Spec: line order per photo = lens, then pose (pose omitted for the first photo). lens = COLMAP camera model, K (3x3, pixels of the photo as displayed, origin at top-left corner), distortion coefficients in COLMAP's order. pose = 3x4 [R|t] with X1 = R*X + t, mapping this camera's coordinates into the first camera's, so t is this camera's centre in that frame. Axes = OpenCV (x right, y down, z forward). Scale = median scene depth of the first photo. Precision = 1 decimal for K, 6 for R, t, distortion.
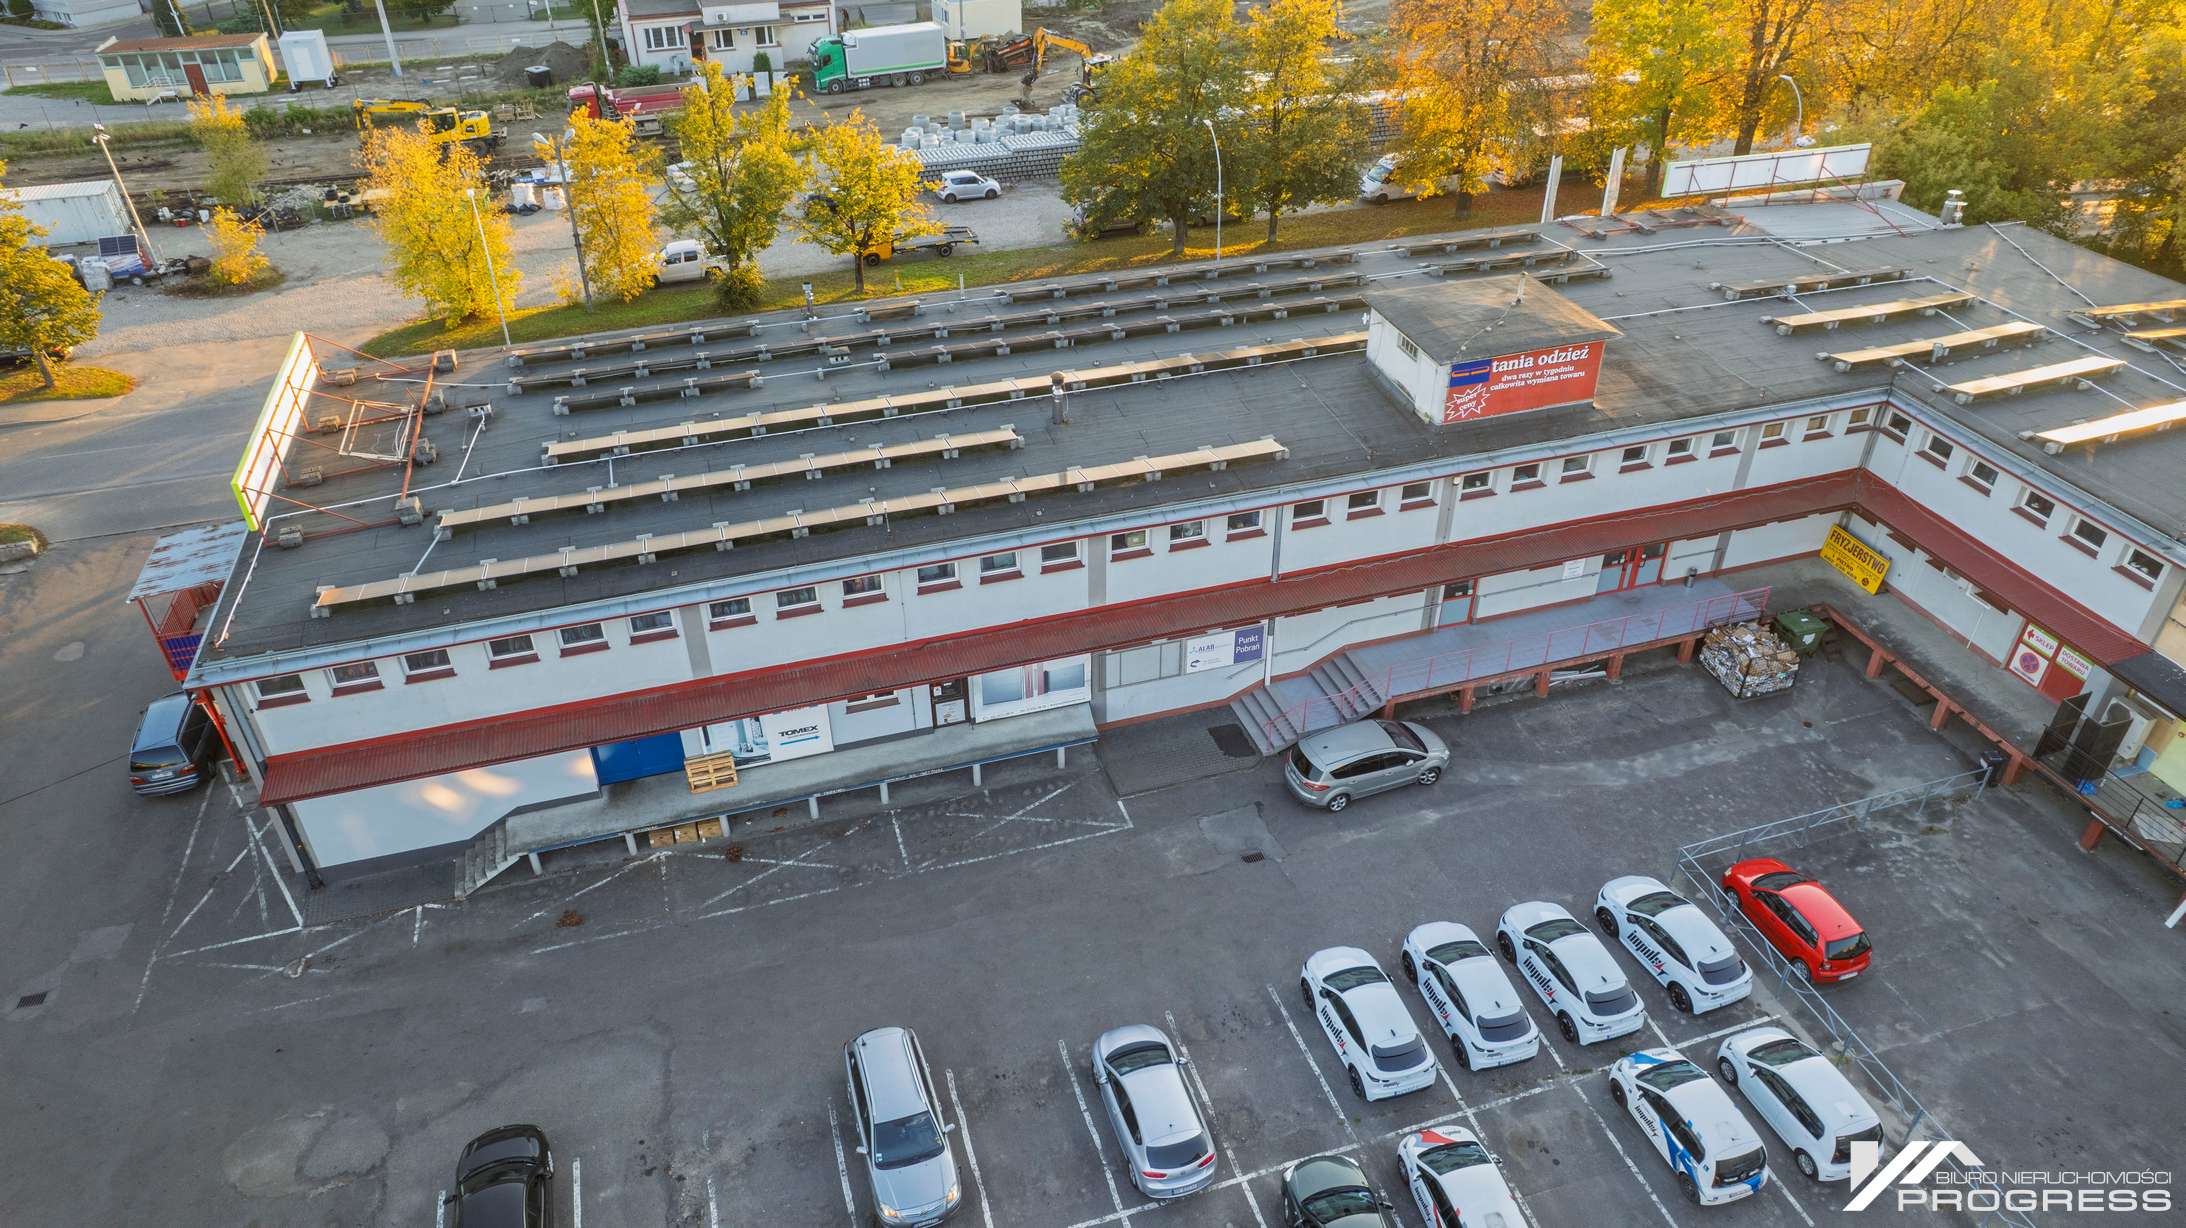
lens RADIAL K [[1410.4, 0, 1093.0], [0, 1410.4, 614.0], [0, 0, 1]] dist [-0.061758, 0.026591]
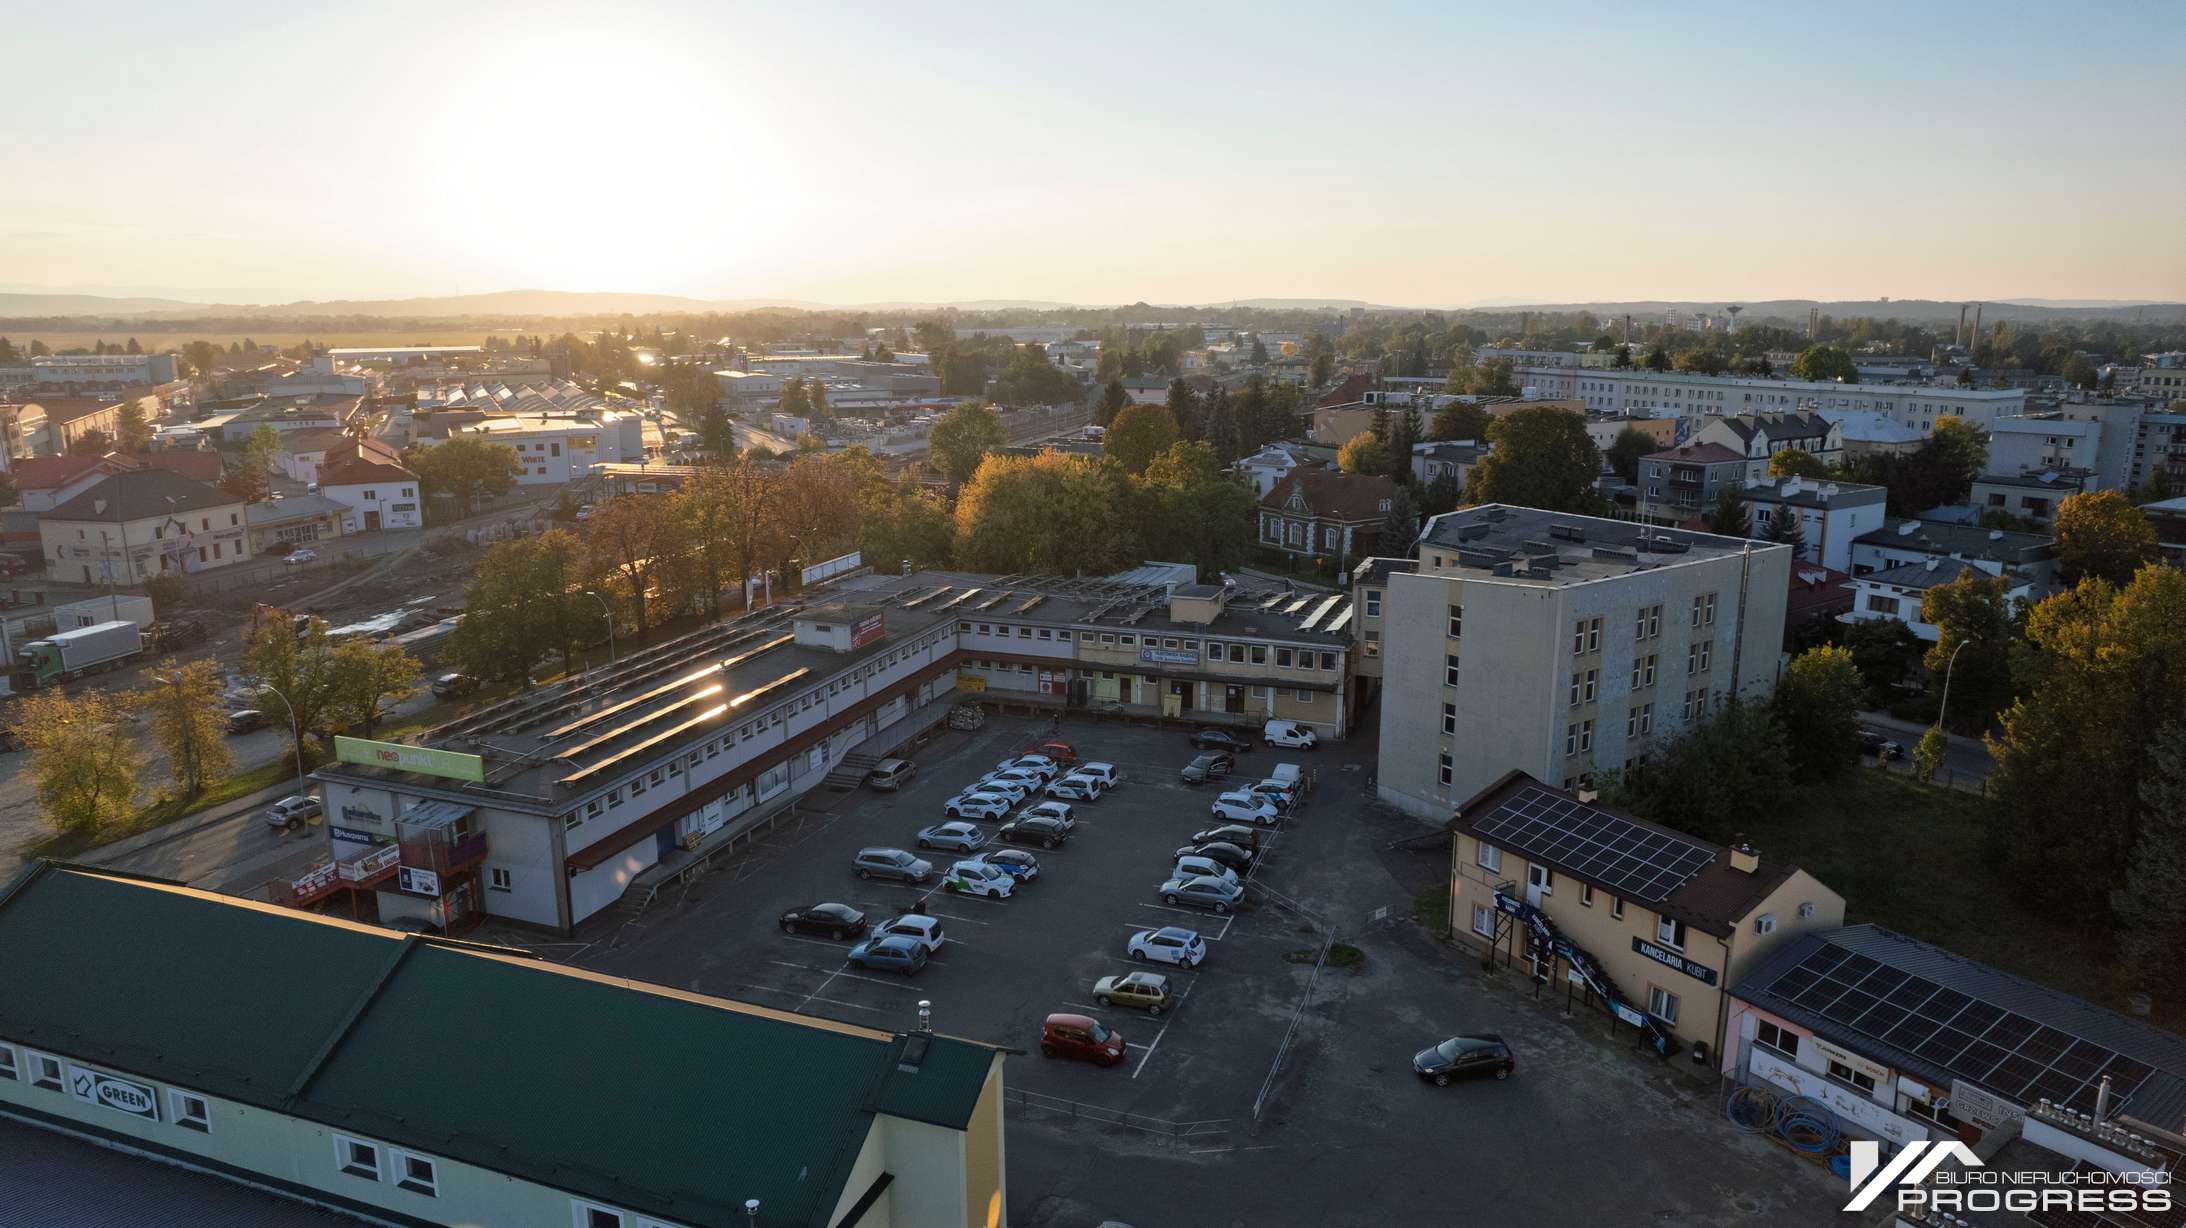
lens RADIAL K [[1410.4, 0, 1093.0], [0, 1410.4, 614.0], [0, 0, 1]] dist [-0.061758, 0.026591]
pose [[0.601367, -0.165093, 0.781730, -1.413564], [0.446711, 0.880679, -0.157654, 0.386833], [-0.662426, 0.444015, 0.603360, -0.808895]]
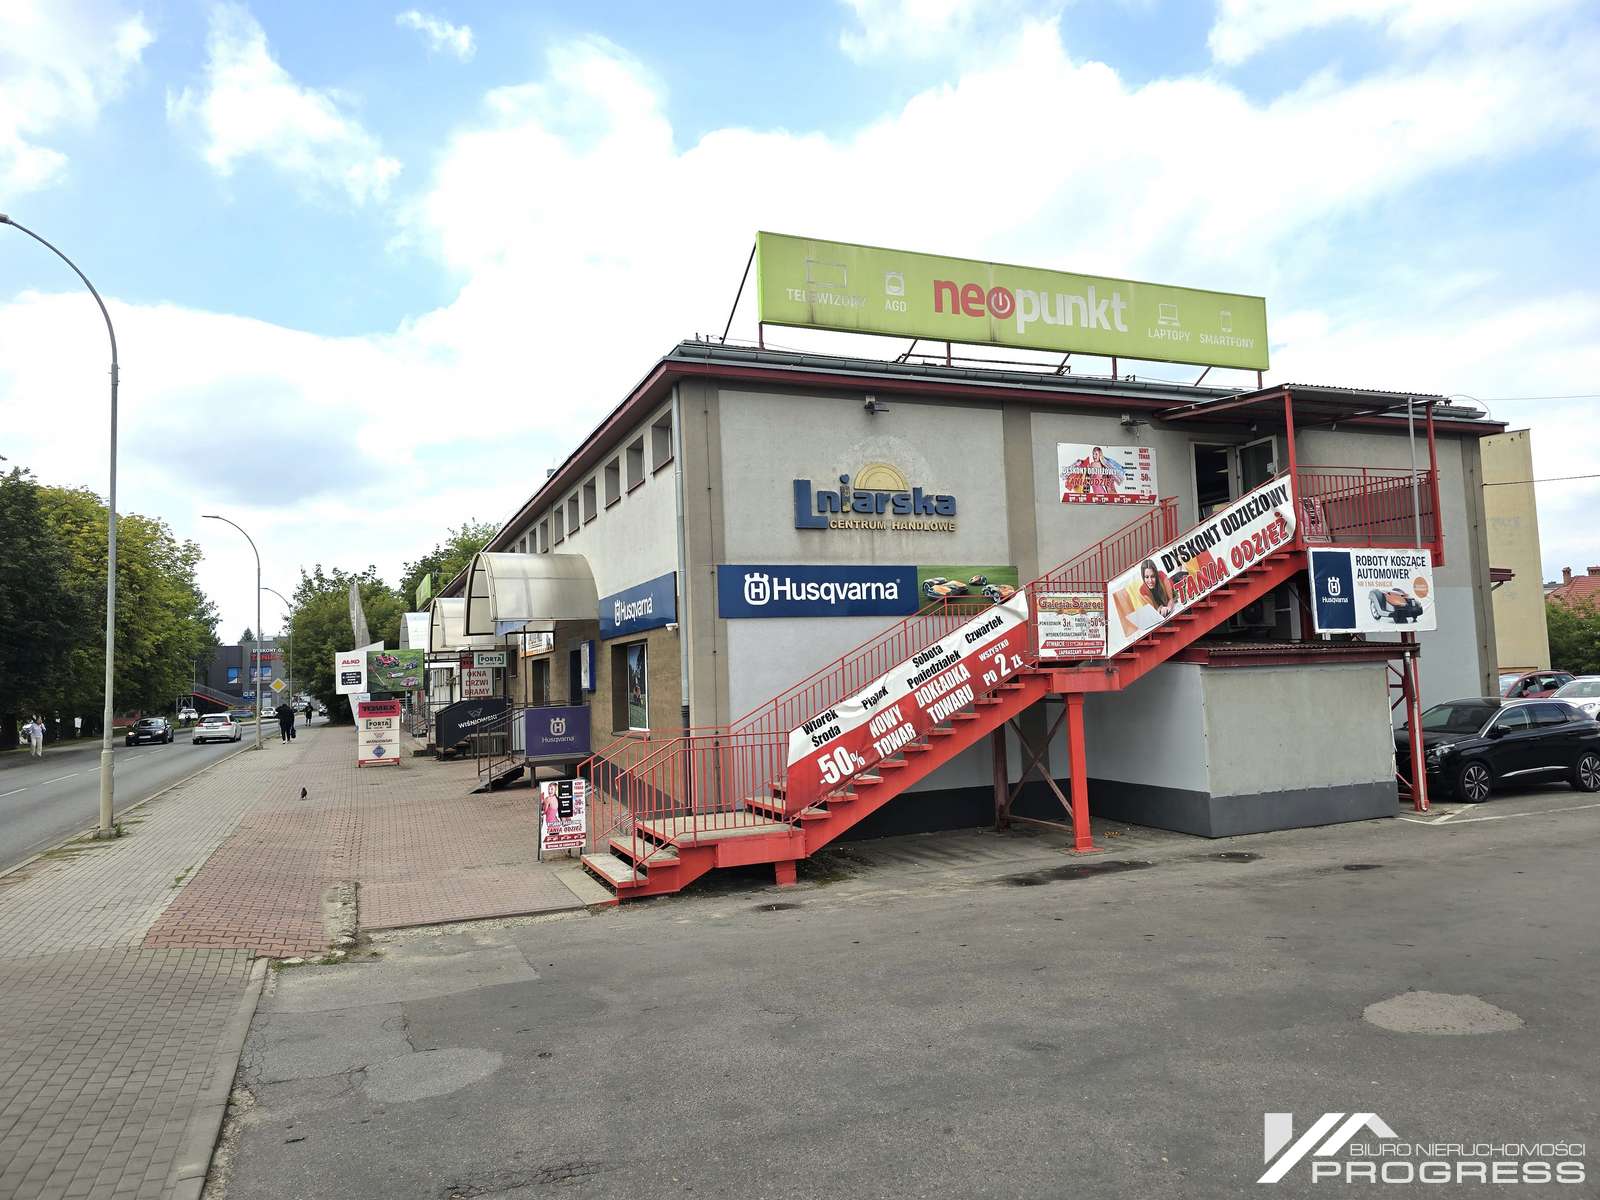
lens RADIAL K [[1081.1, 0, 808.2], [0, 1081.1, 597.6], [0, 0, 1]] dist [0.005573, 0.001144]
pose [[-0.091540, 0.088012, 0.991904, -0.998194], [0.590496, 0.806860, -0.017098, -0.084512], [-0.801832, 0.584150, -0.125830, 1.163130]]
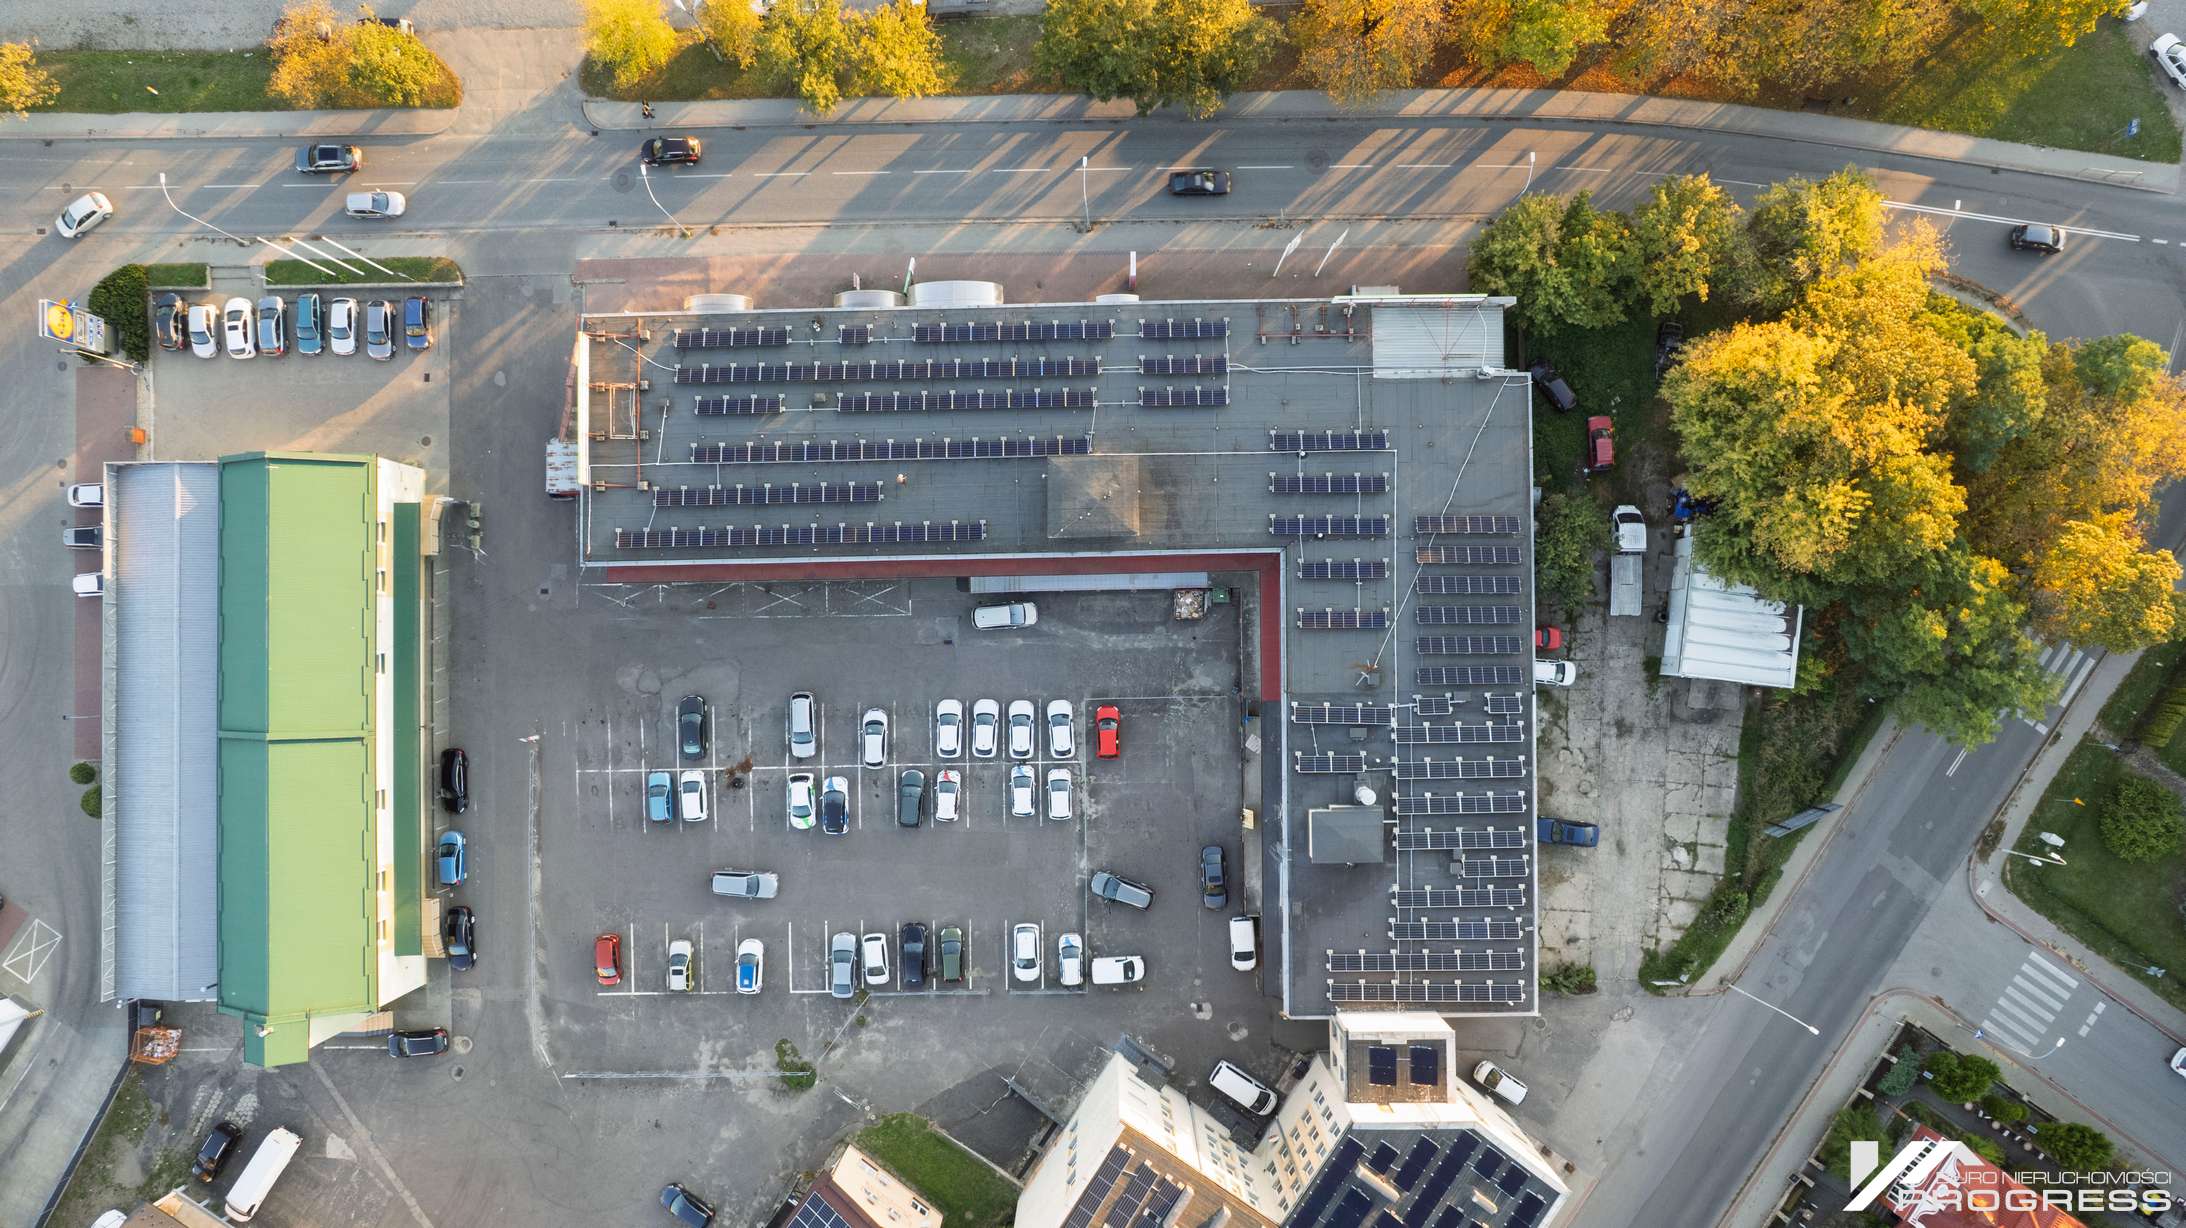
lens RADIAL K [[1410.4, 0, 1093.0], [0, 1410.4, 614.0], [0, 0, 1]] dist [-0.061758, 0.026591]
pose [[0.959556, 0.281146, -0.014478, 0.370929], [-0.150344, 0.555247, 0.817984, -1.946603], [0.238012, -0.782725, 0.575059, -0.429852]]
